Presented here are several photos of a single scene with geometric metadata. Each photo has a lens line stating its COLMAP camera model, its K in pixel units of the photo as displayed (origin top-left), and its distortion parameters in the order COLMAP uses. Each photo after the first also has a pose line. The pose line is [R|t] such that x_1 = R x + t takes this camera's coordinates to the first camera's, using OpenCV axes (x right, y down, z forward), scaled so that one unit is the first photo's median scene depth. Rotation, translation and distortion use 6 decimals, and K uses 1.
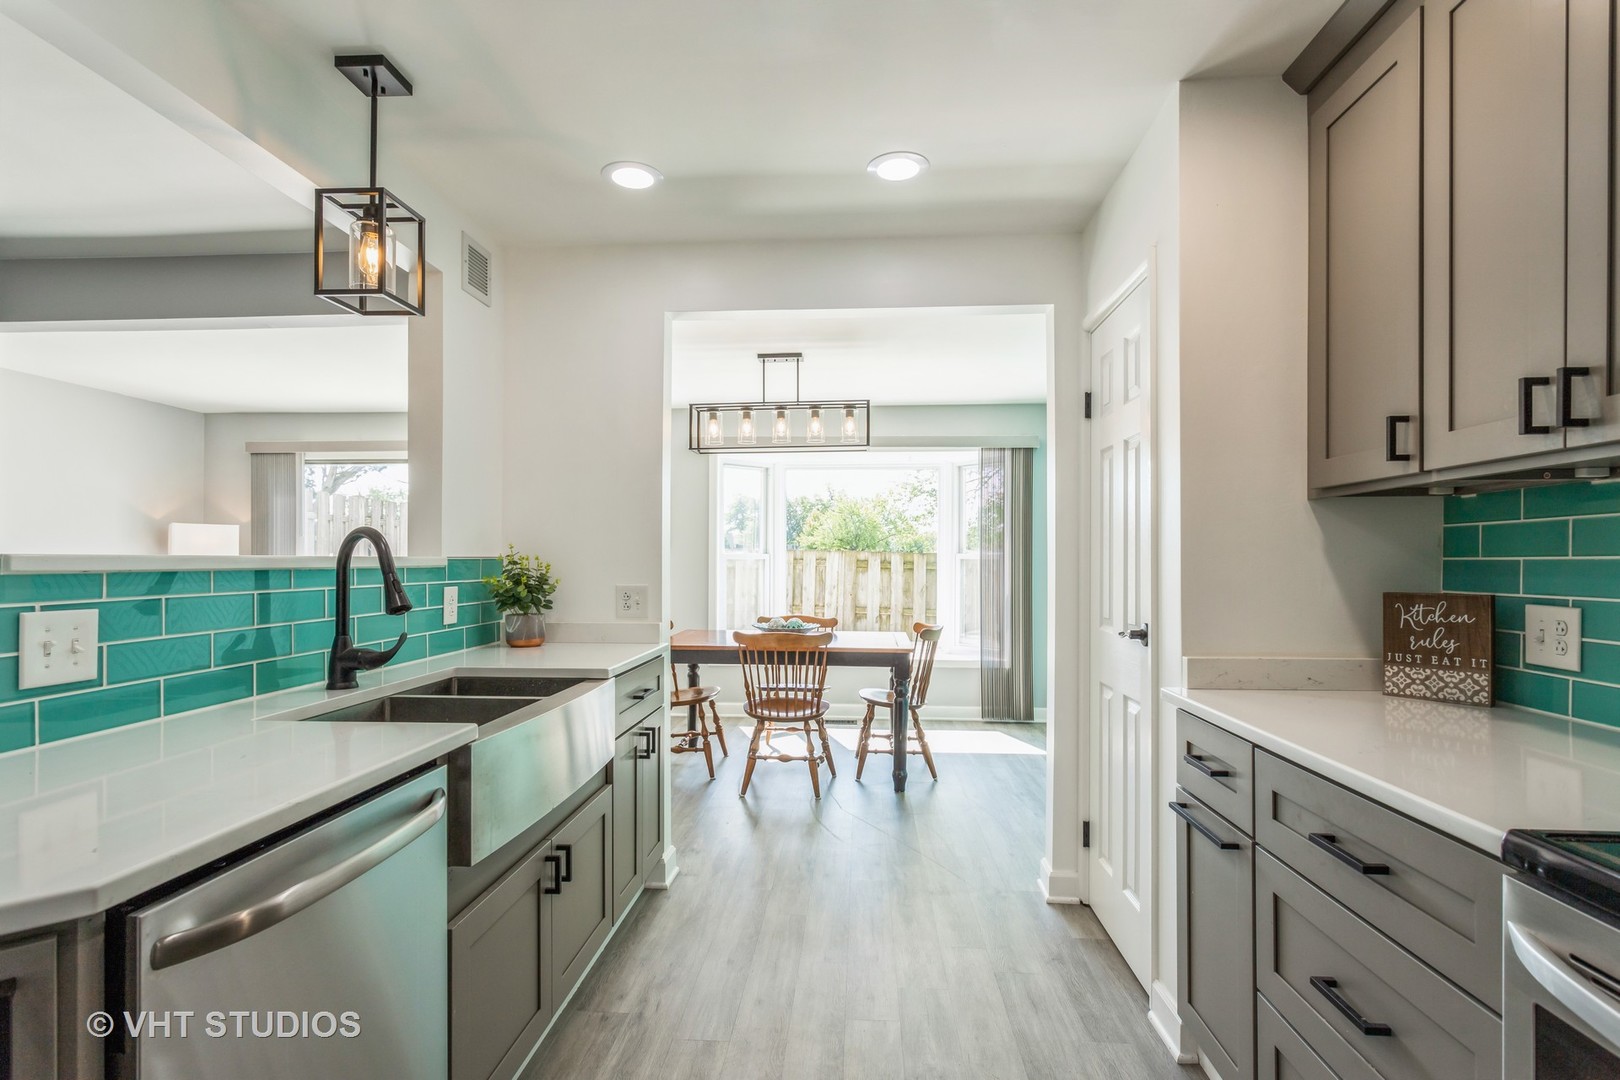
lens RADIAL K [[768.5, 0, 811.5], [0, 768.5, 572.0], [0, 0, 1]] dist [0.001146, -0.000201]
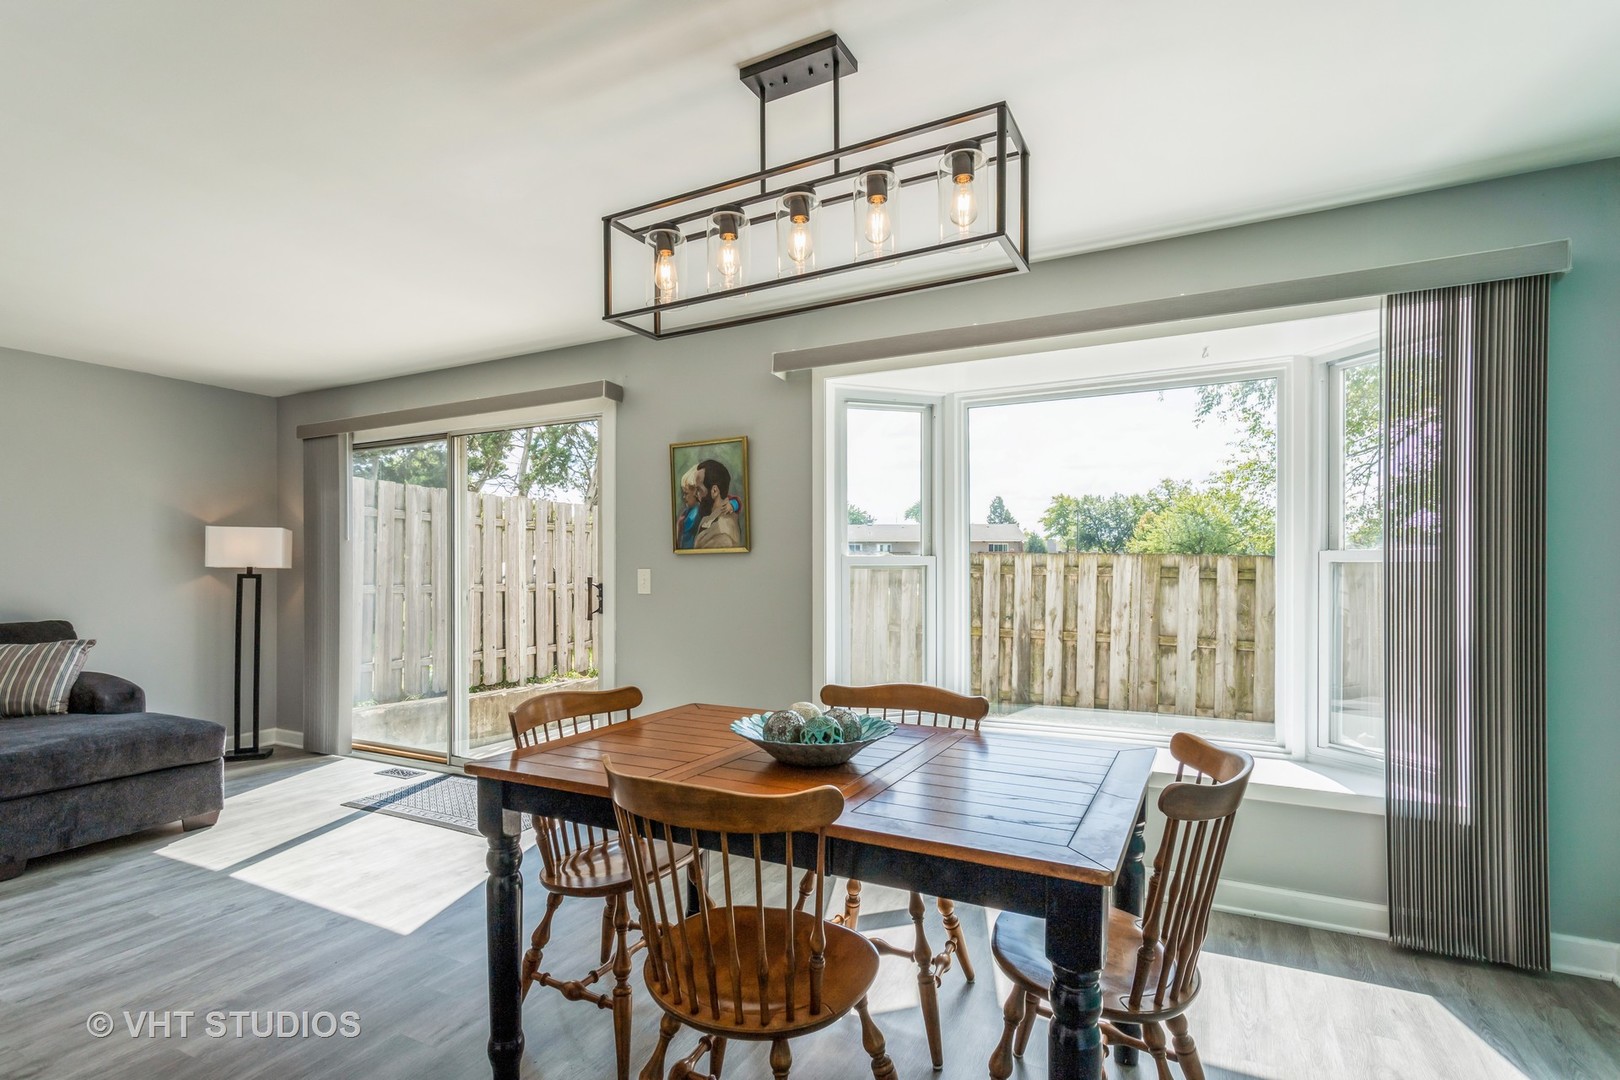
lens RADIAL K [[768.5, 0, 811.5], [0, 768.5, 572.0], [0, 0, 1]] dist [0.001146, -0.000201]
pose [[0.914661, -0.002266, -0.404216, 0.093526], [-0.002120, 0.999944, -0.010402, -0.006111], [0.404217, 0.010371, 0.914604, 0.446286]]
